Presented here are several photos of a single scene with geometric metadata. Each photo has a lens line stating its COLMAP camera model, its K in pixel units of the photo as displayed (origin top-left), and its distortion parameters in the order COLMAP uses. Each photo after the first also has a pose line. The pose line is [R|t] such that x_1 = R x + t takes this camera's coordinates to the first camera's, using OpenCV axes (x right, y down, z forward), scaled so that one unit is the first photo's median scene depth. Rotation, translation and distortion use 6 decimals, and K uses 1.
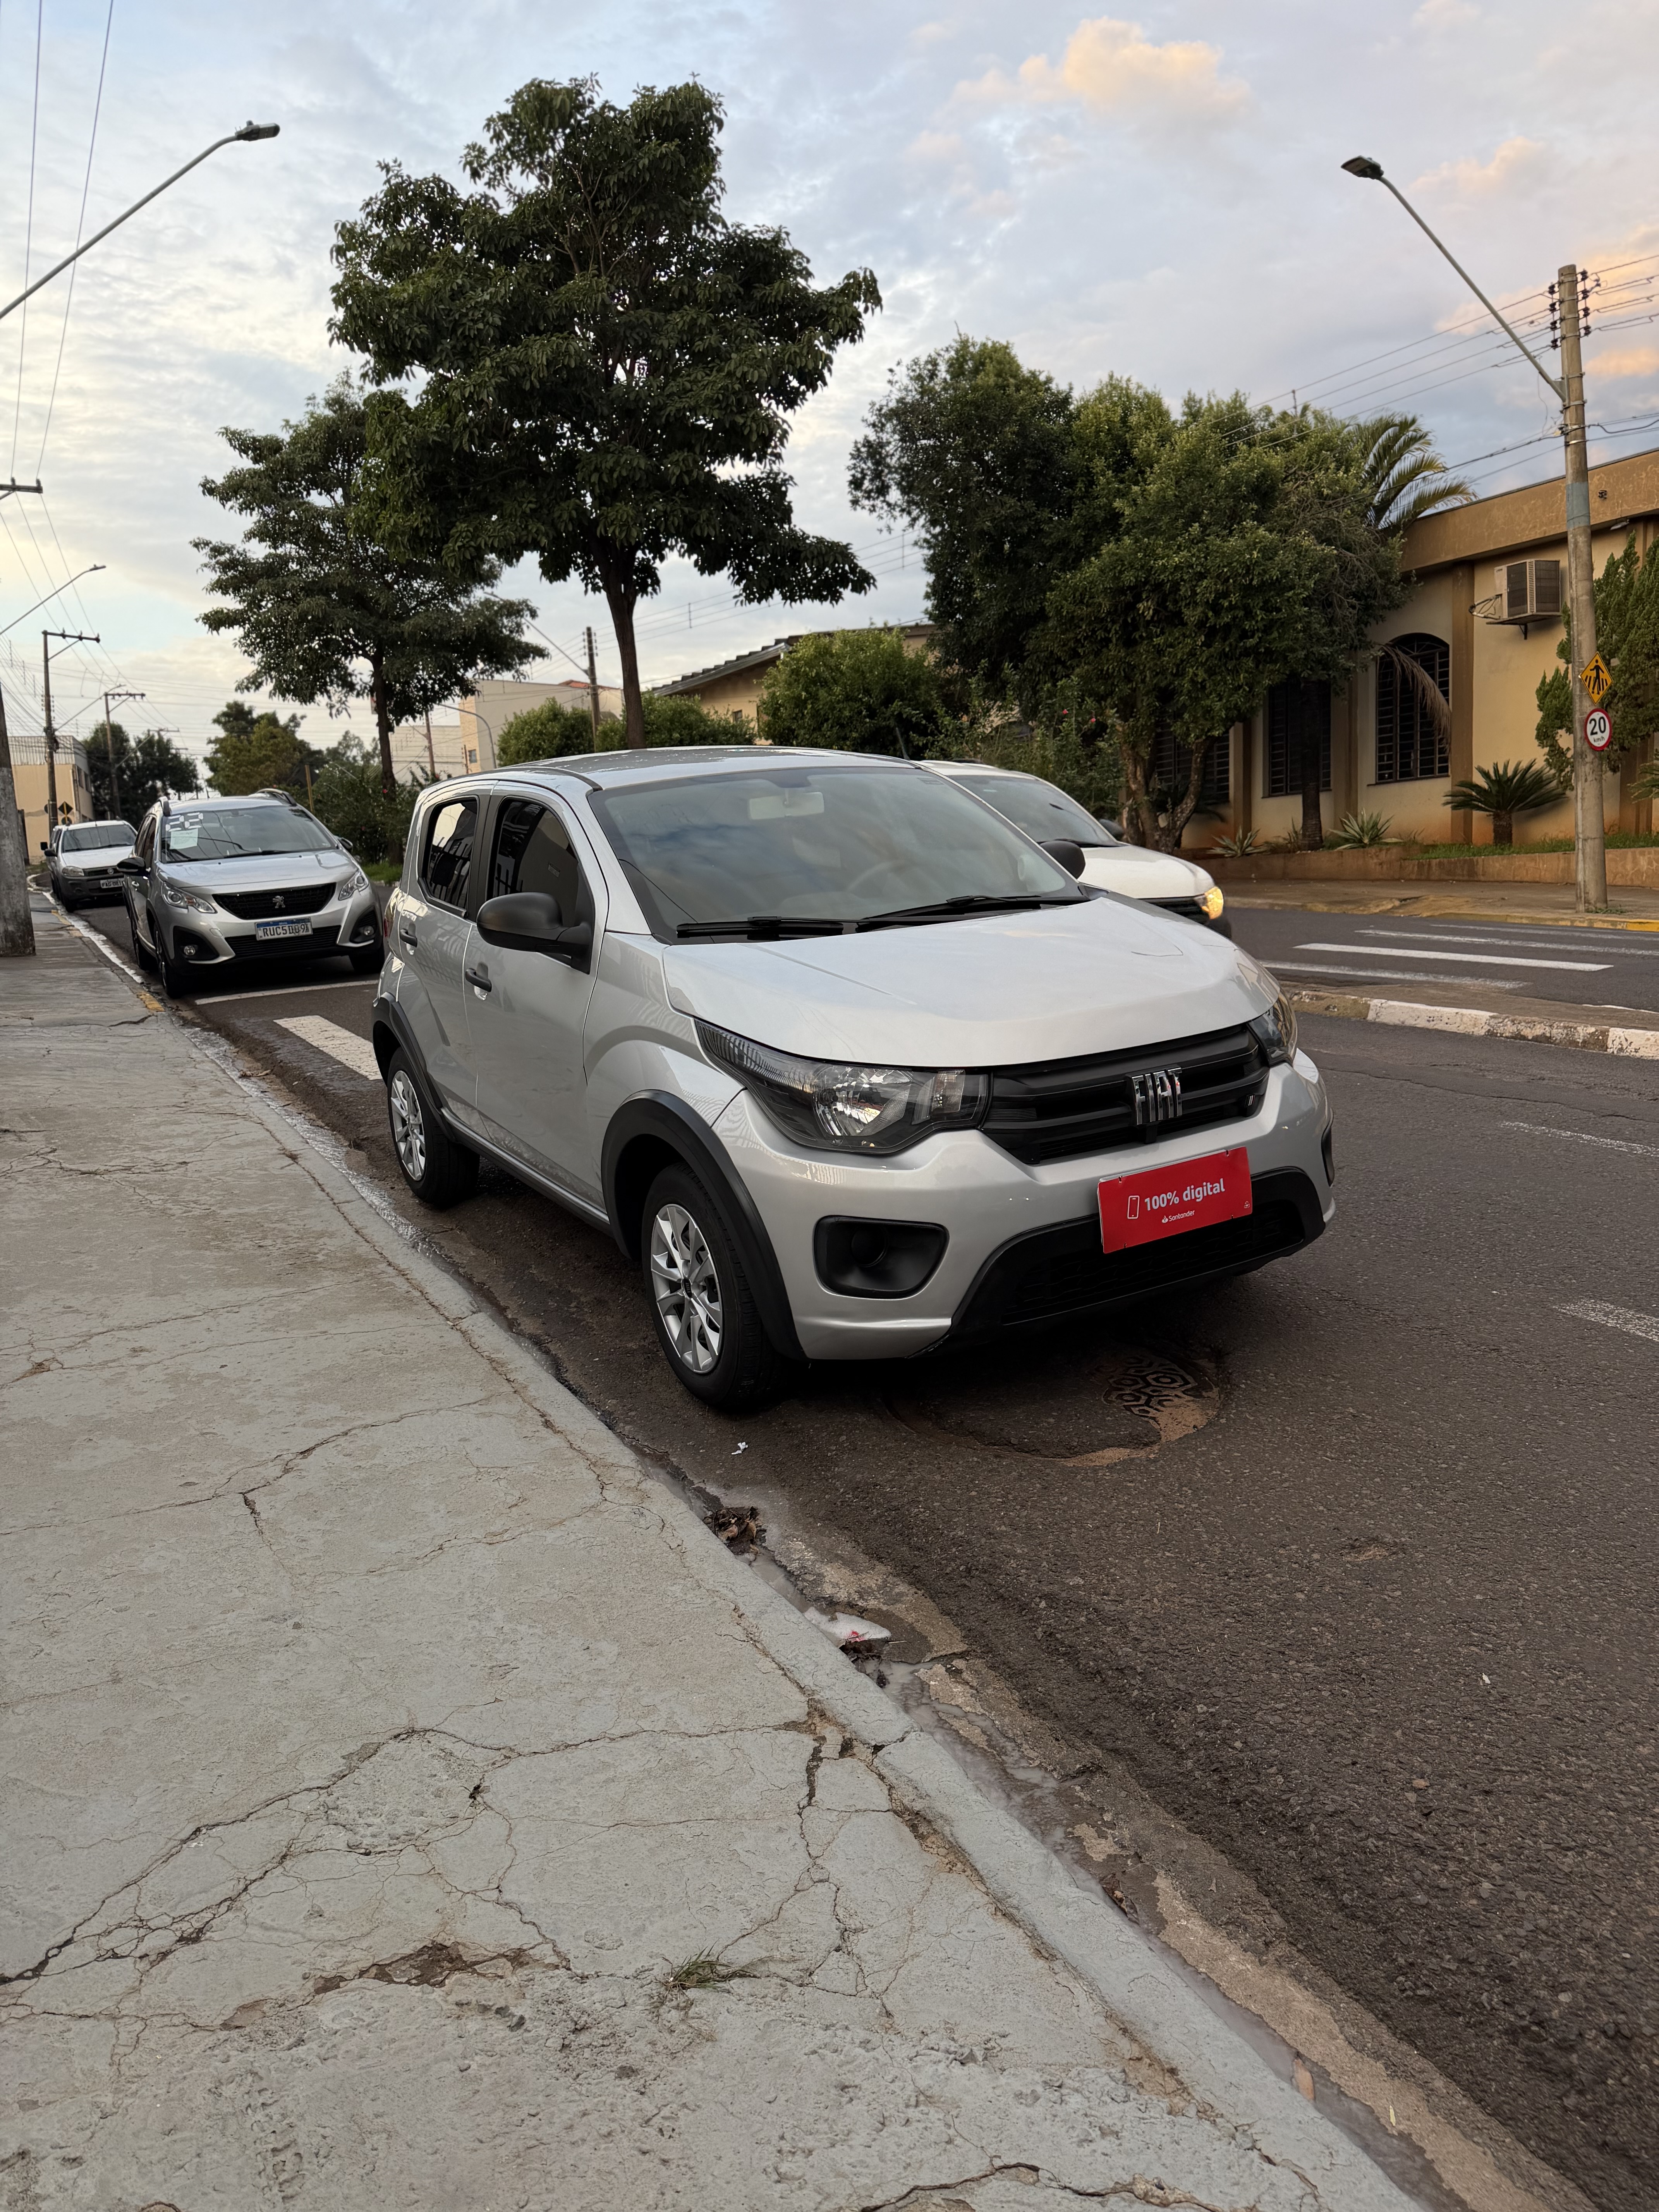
lens RADIAL K [[1563.2, 0, 827.0], [0, 1563.2, 1115.4], [0, 0, 1]] dist [0.040732, -0.051646]
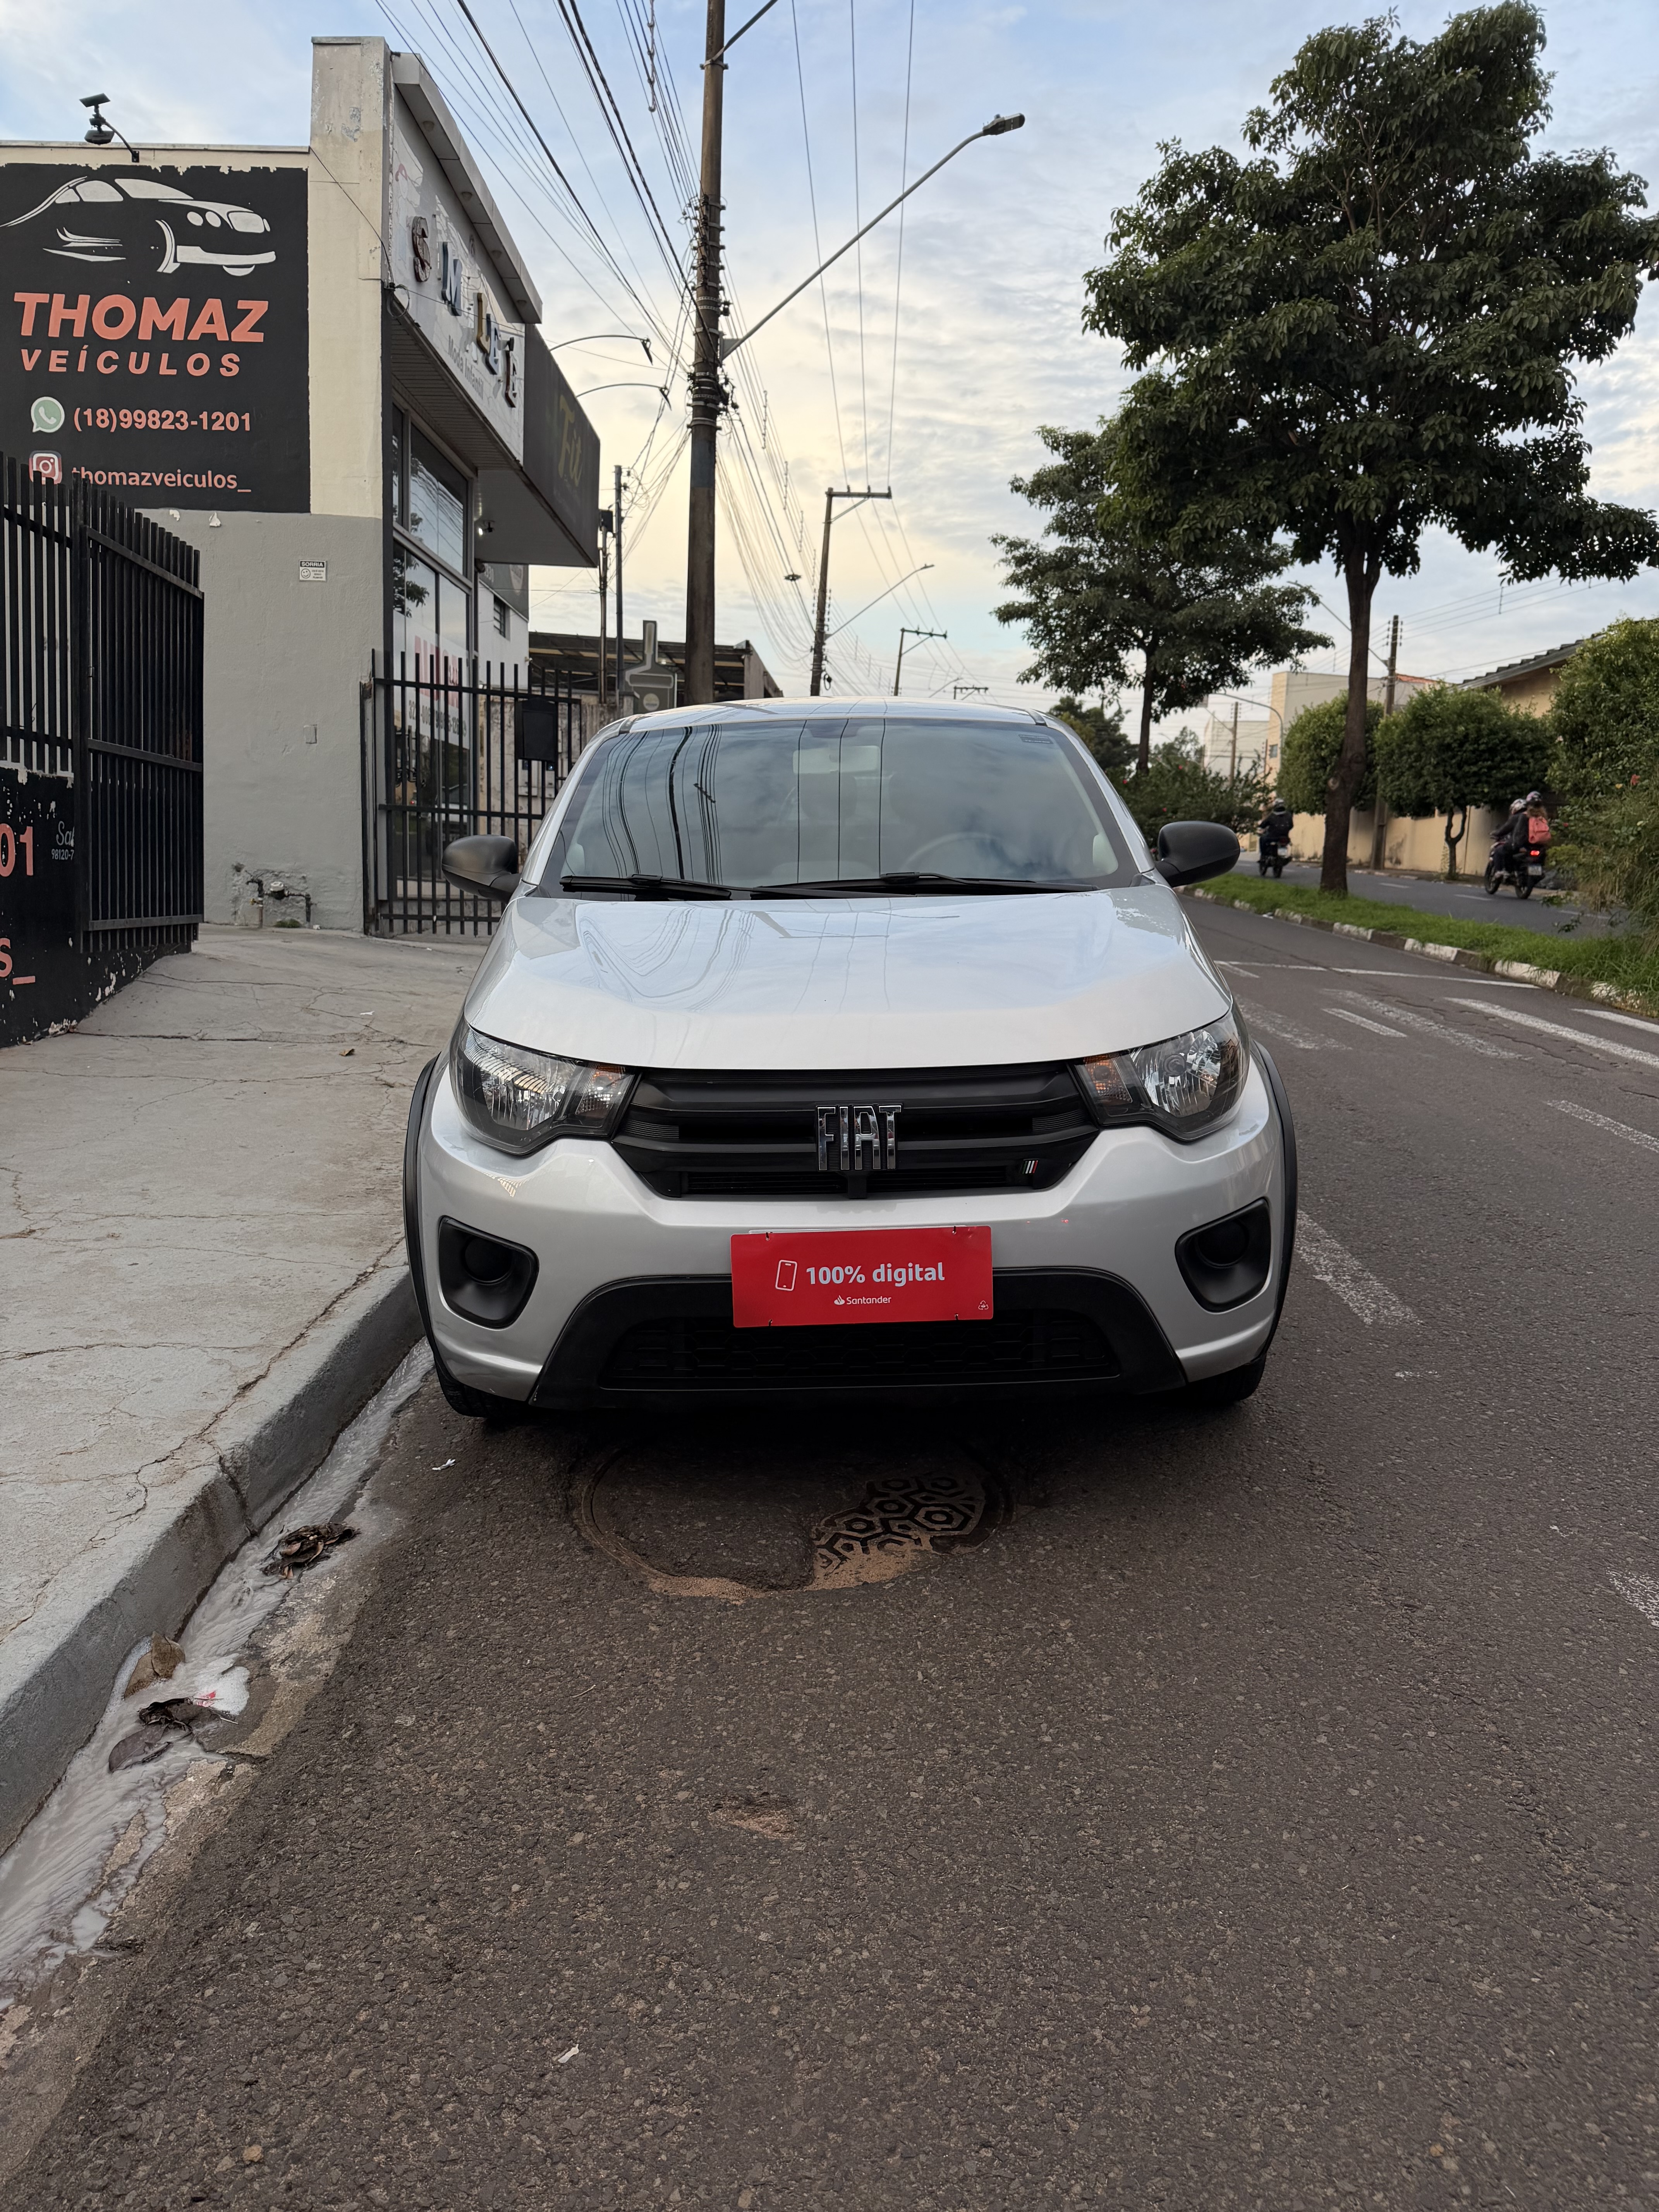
lens RADIAL K [[1565.7, 0, 832.1], [0, 1565.7, 1109.9], [0, 0, 1]] dist [0.032076, -0.034603]
pose [[0.872003, 0.139630, -0.469162, 0.086036], [-0.140294, 0.989535, 0.033745, -0.007699], [0.468964, 0.036395, 0.882467, 0.051221]]
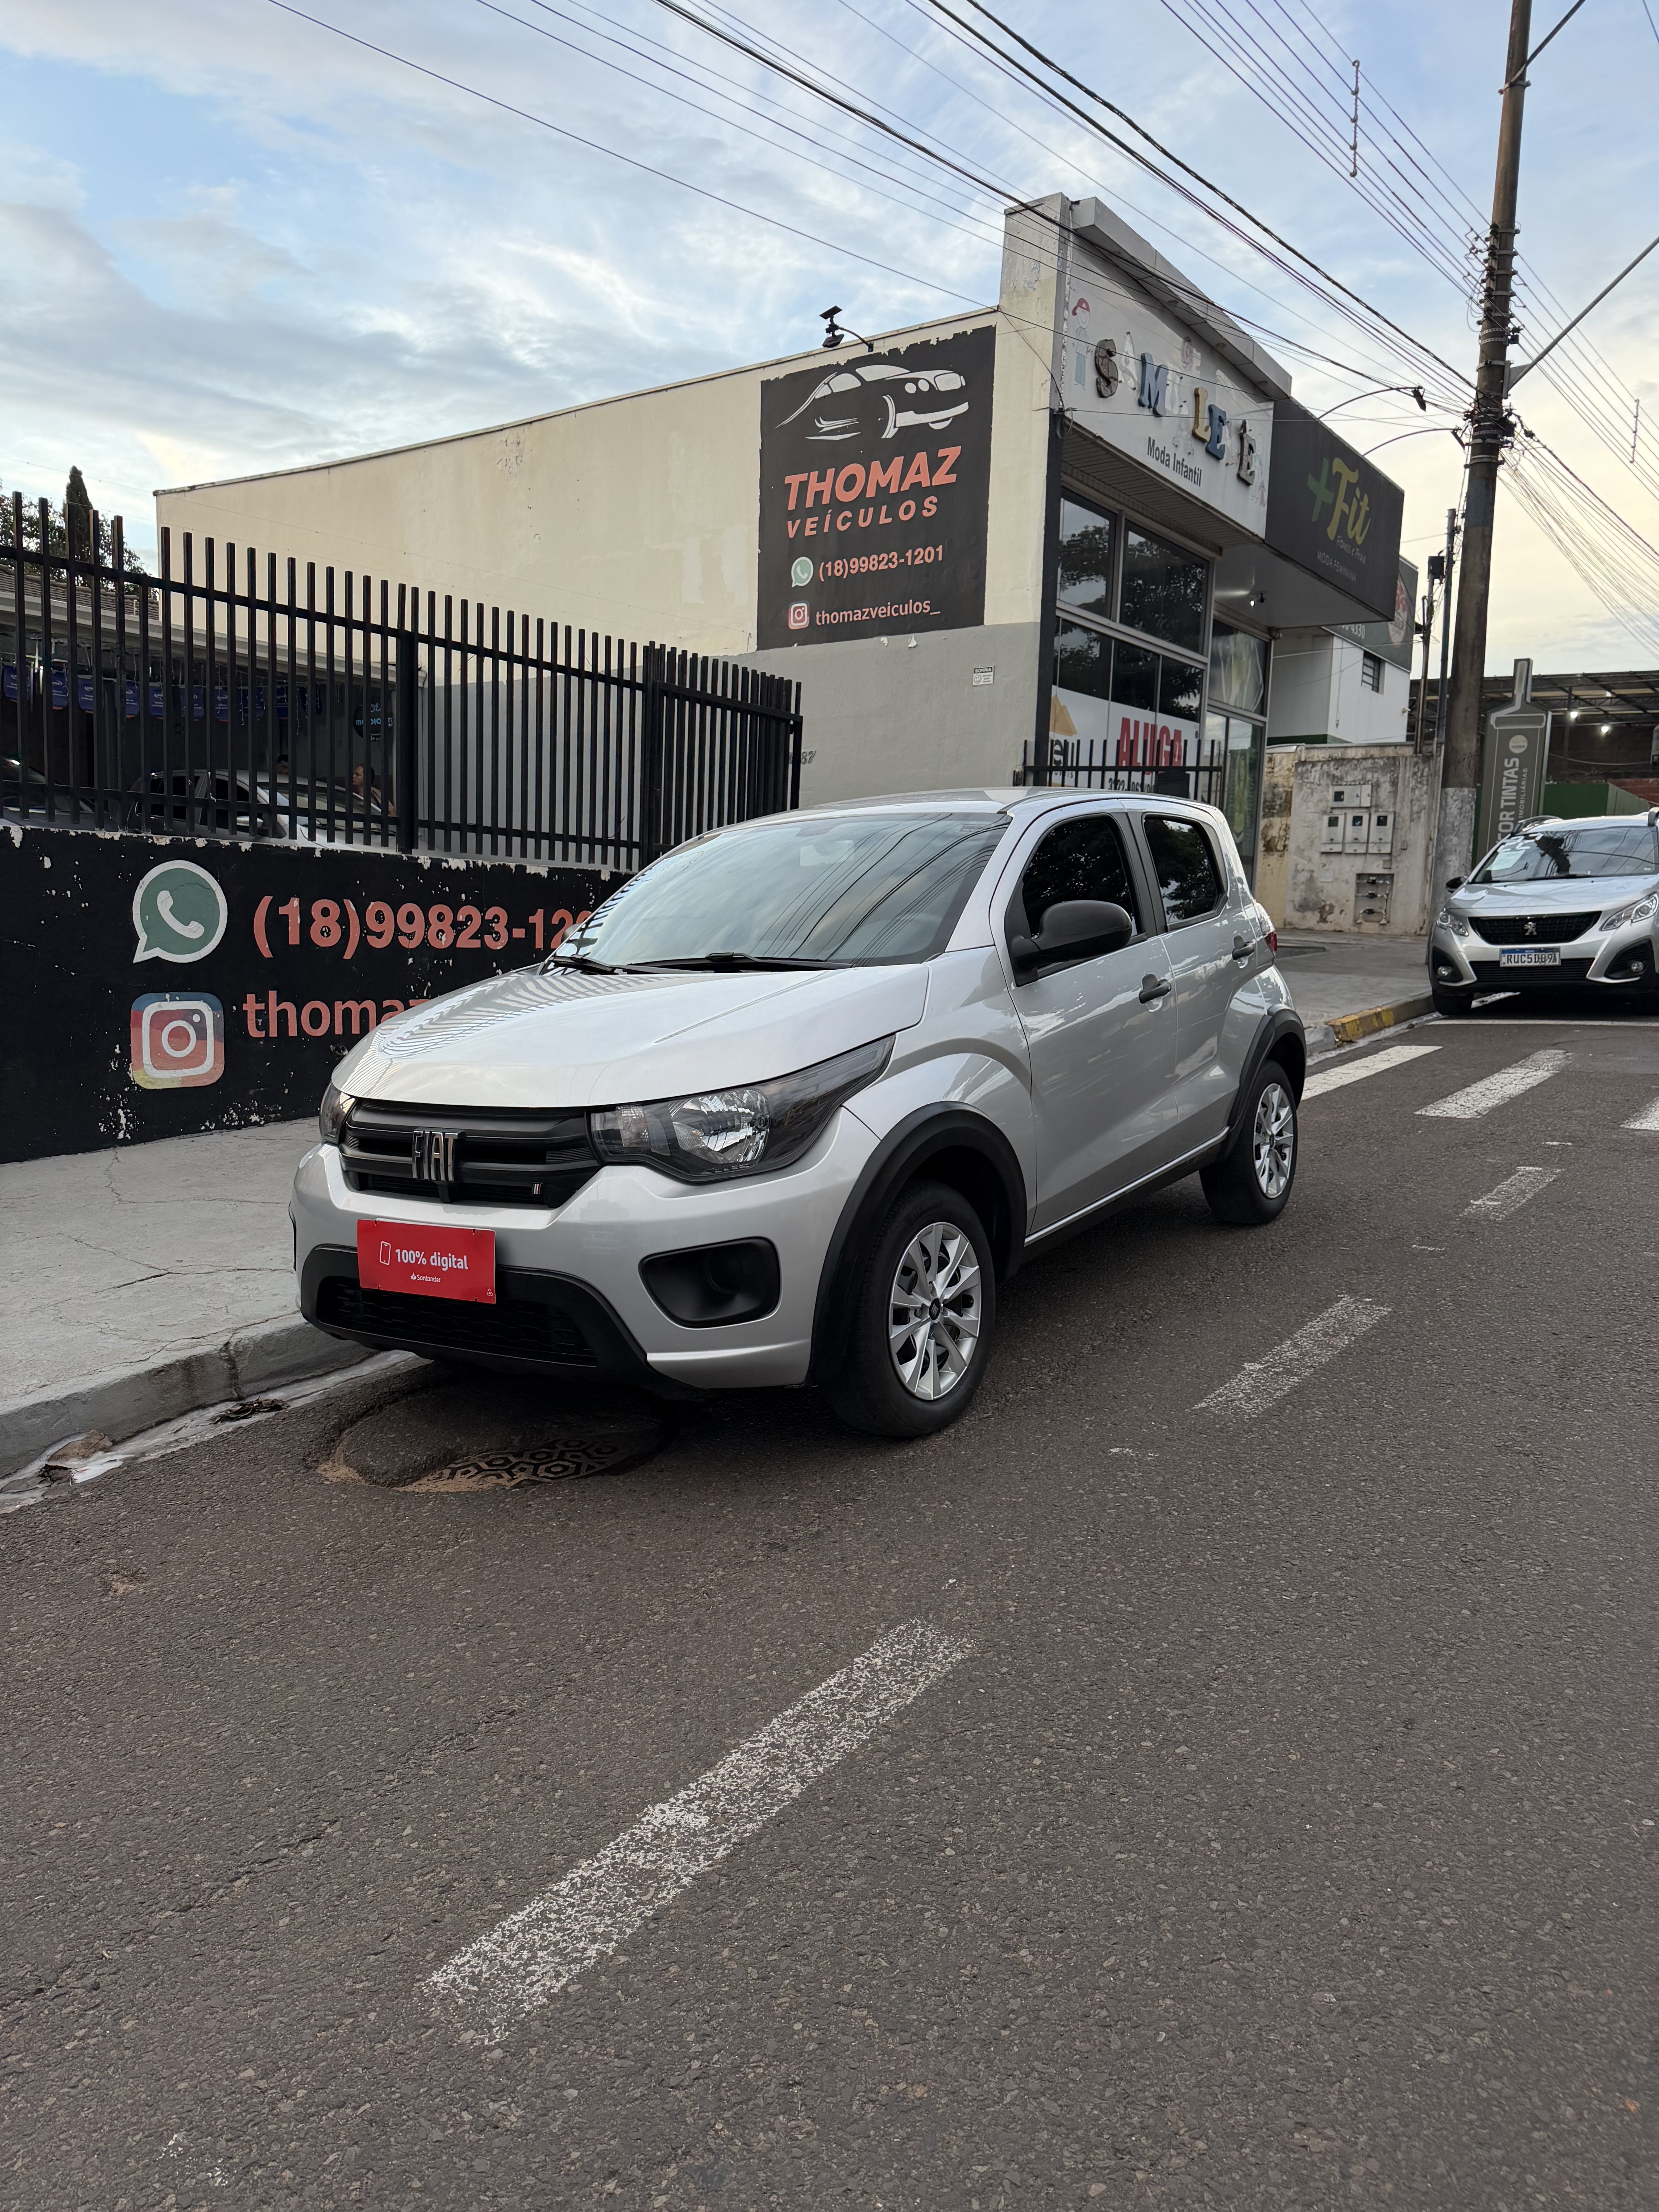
lens RADIAL K [[1558.6, 0, 834.3], [0, 1558.6, 1116.2], [0, 0, 1]] dist [0.059491, -0.086687]
pose [[0.445667, 0.166096, -0.879655, 0.189116], [-0.168397, 0.980649, 0.099849, -0.028554], [0.879217, 0.103632, 0.465014, 0.117379]]
